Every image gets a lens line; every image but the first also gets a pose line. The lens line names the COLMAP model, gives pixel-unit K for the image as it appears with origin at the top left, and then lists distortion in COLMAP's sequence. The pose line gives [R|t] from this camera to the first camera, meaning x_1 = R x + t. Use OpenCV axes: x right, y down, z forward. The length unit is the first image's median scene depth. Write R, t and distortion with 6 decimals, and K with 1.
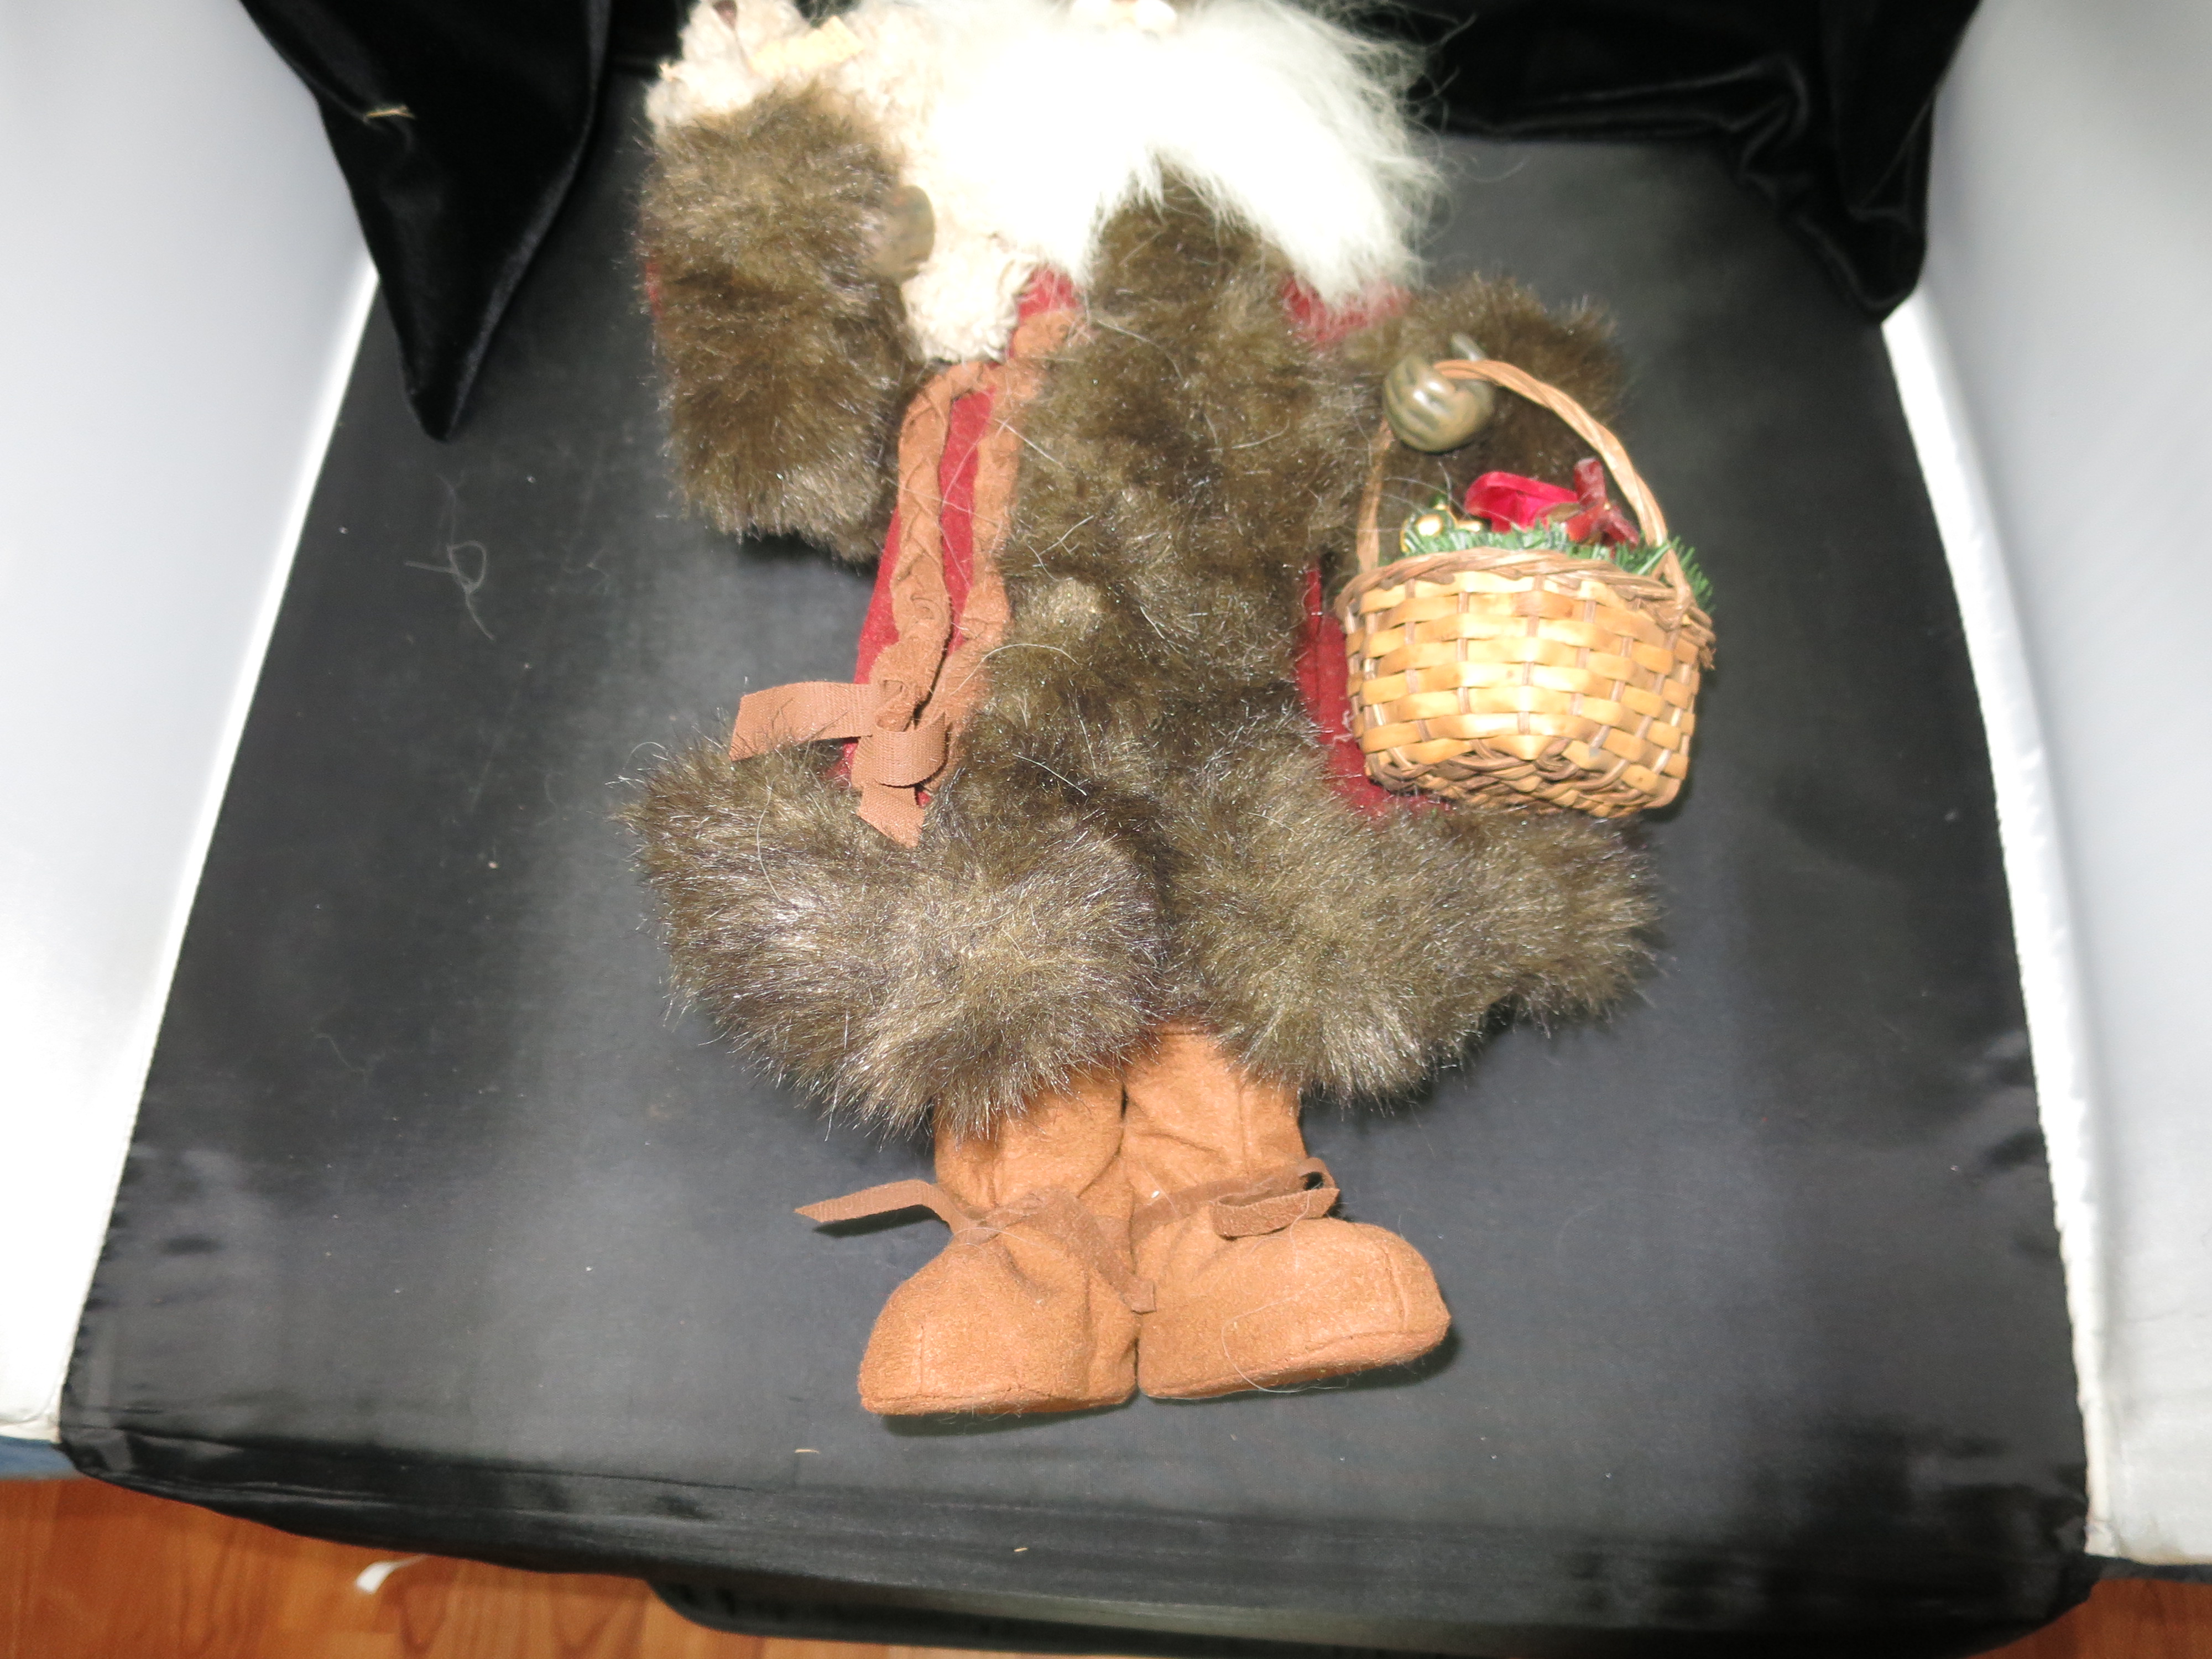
lens RADIAL K [[1603.5, 0, 1106.0], [0, 1603.5, 829.5], [0, 0, 1]] dist [-0.054888, 0.027674]
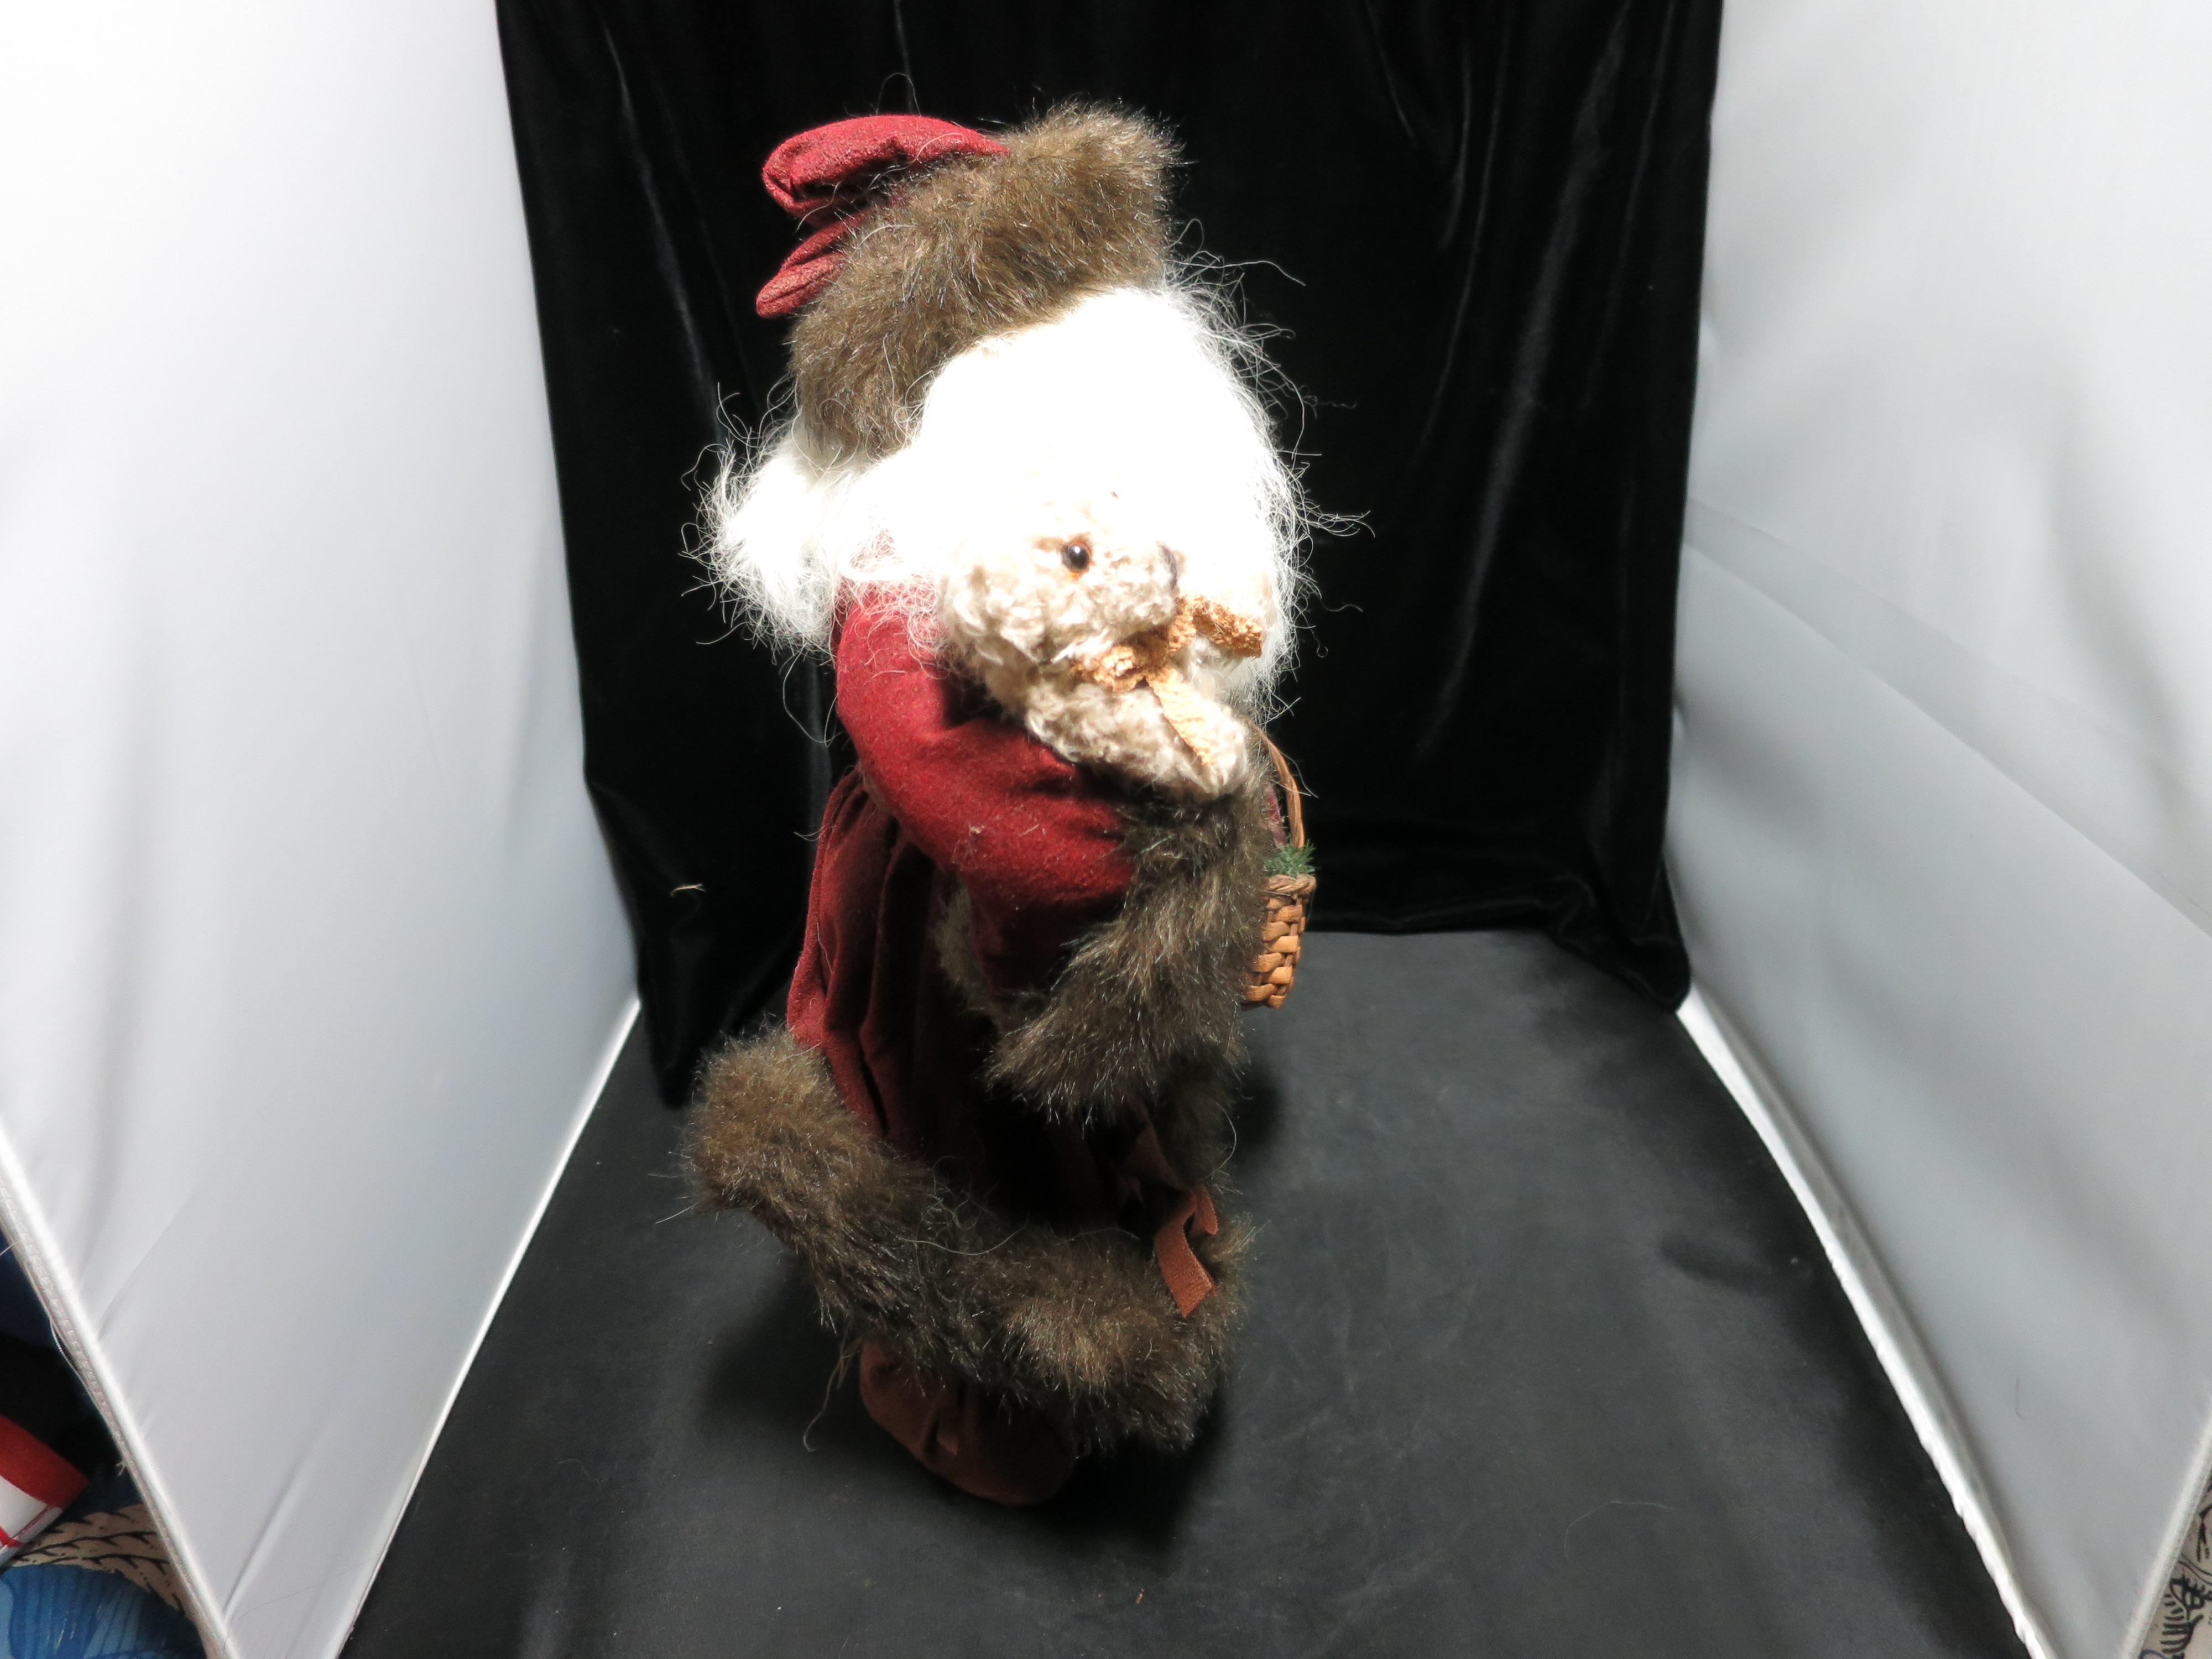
lens RADIAL K [[1603.5, 0, 1106.0], [0, 1603.5, 829.5], [0, 0, 1]] dist [-0.054888, 0.027674]
pose [[0.998759, -0.020790, 0.045255, -0.102600], [0.044378, 0.783917, -0.619277, 0.453683], [-0.022601, 0.620517, 0.783867, -0.260352]]
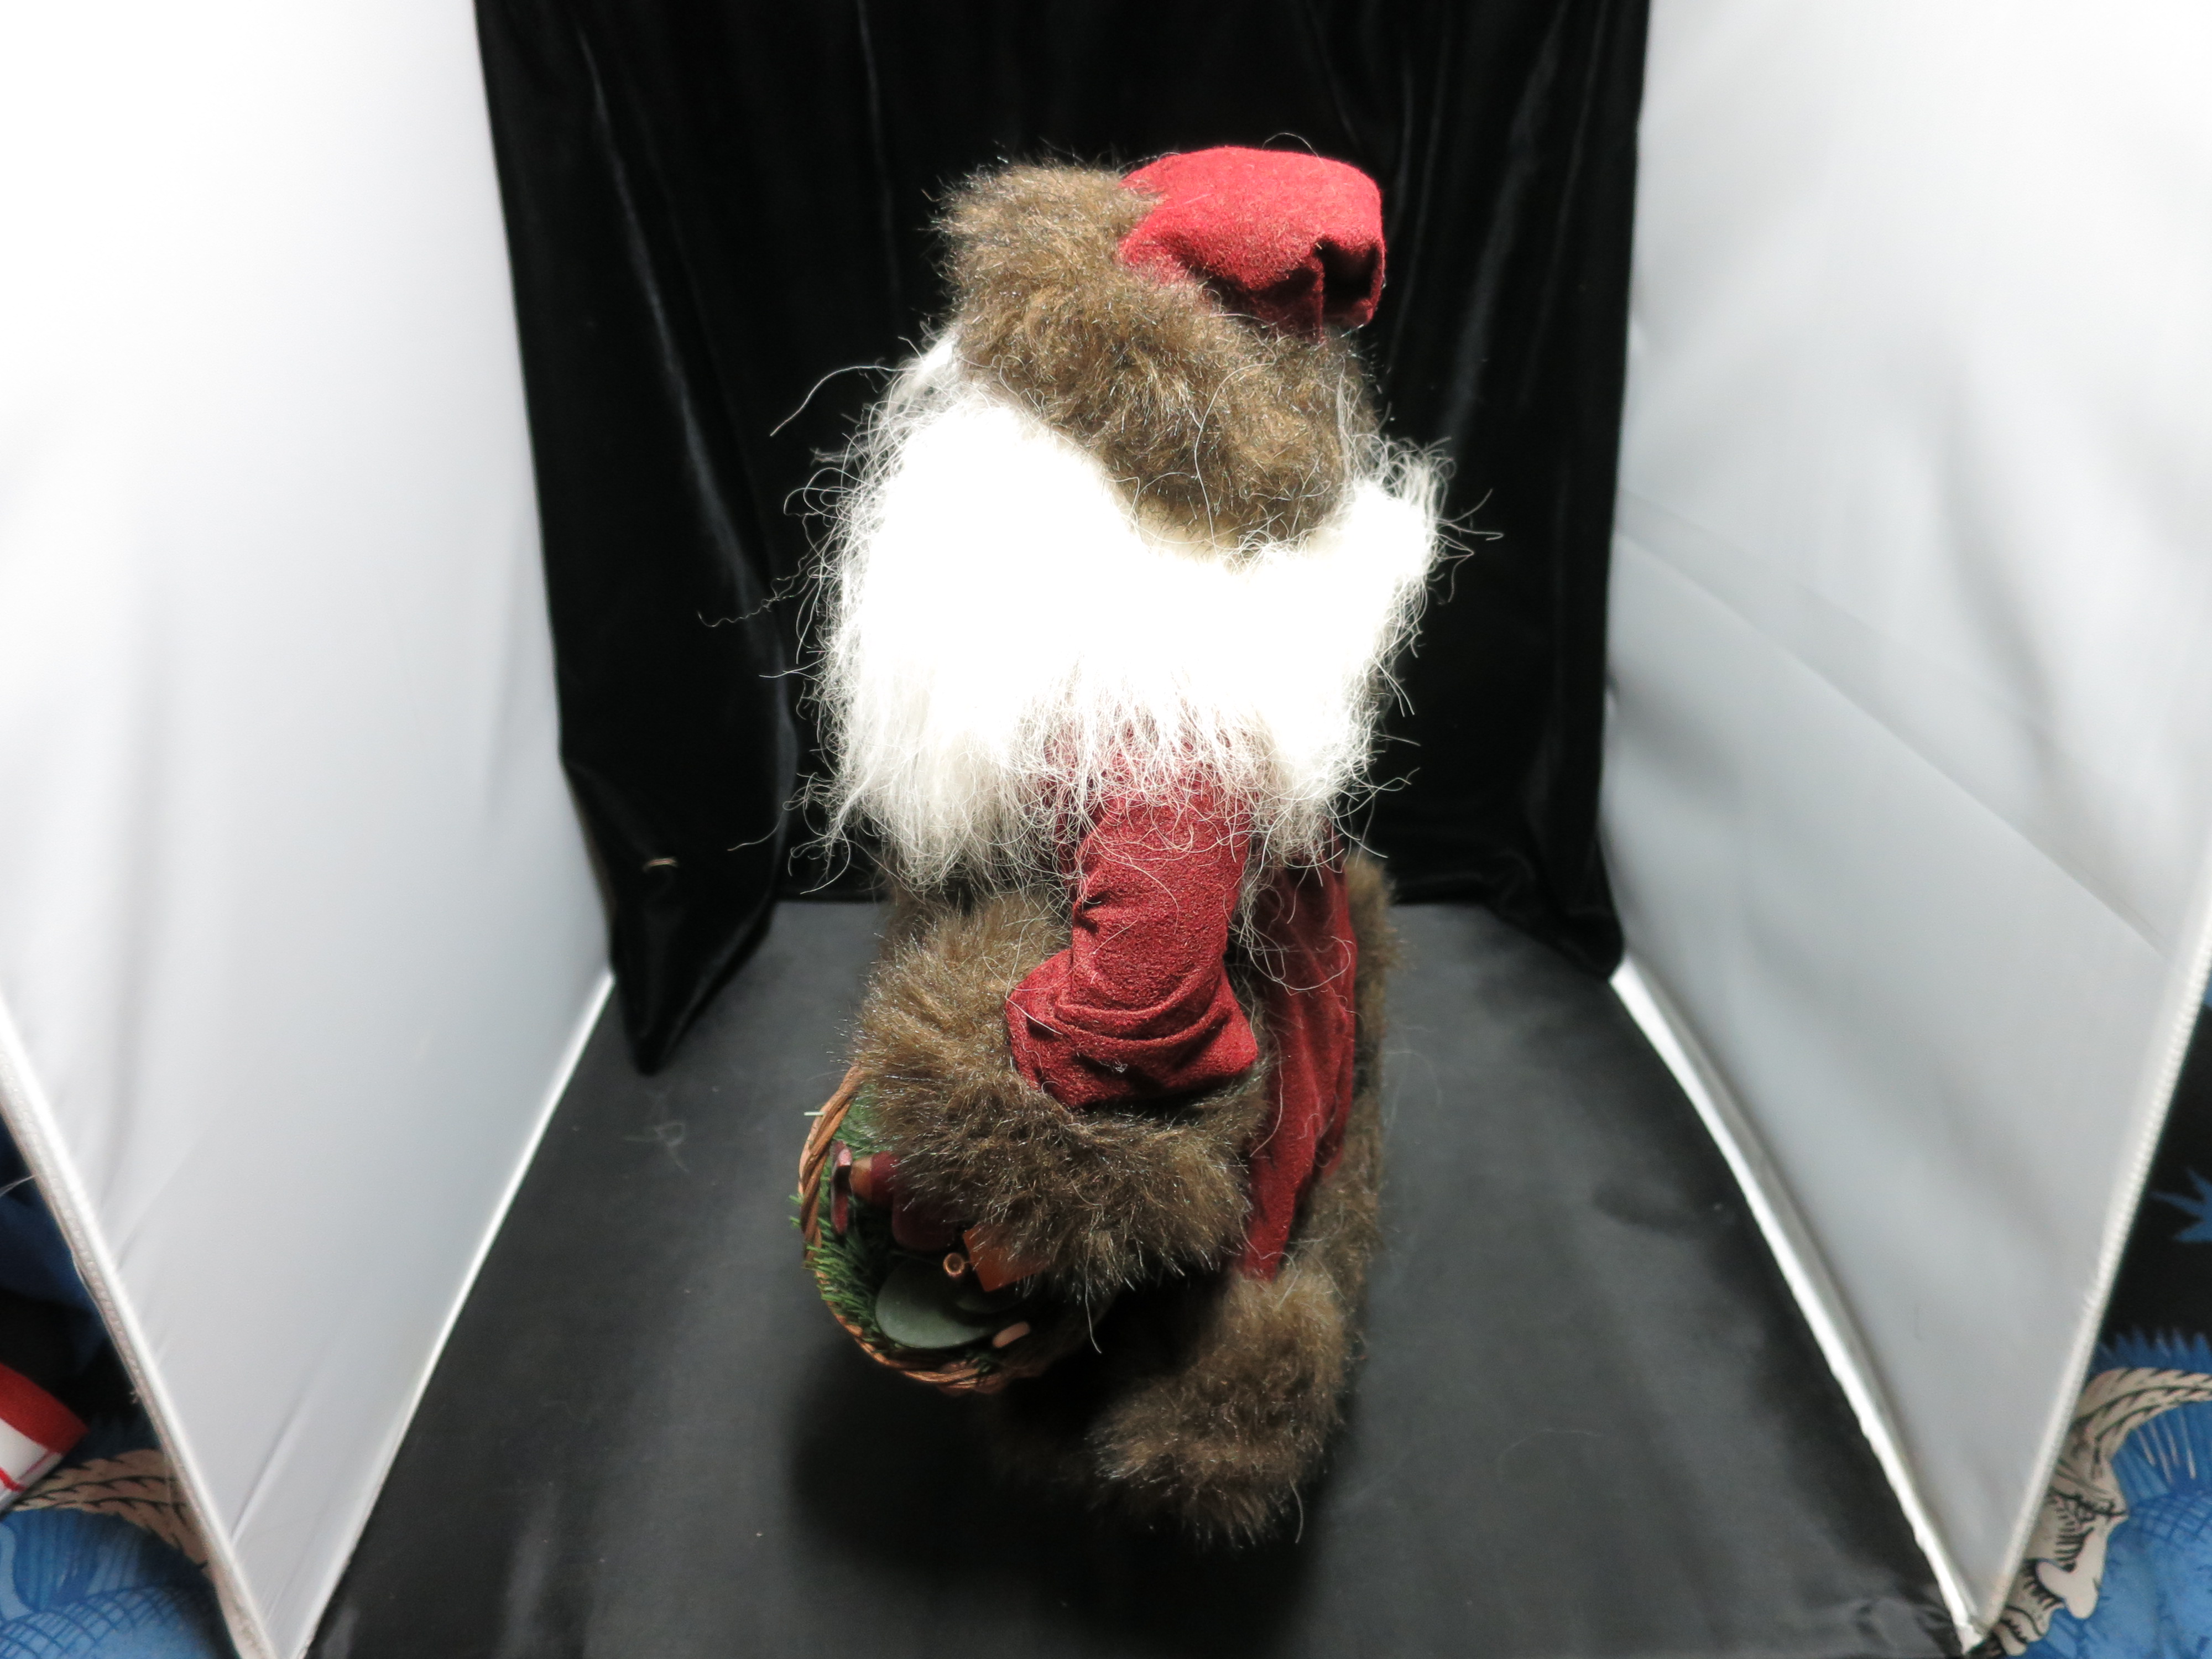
lens RADIAL K [[1603.5, 0, 1106.0], [0, 1603.5, 829.5], [0, 0, 1]] dist [-0.054888, 0.027674]
pose [[0.997107, -0.023692, 0.072226, -0.107734], [0.063349, 0.784139, -0.617344, 0.506711], [-0.042010, 0.620133, 0.783371, -0.292873]]
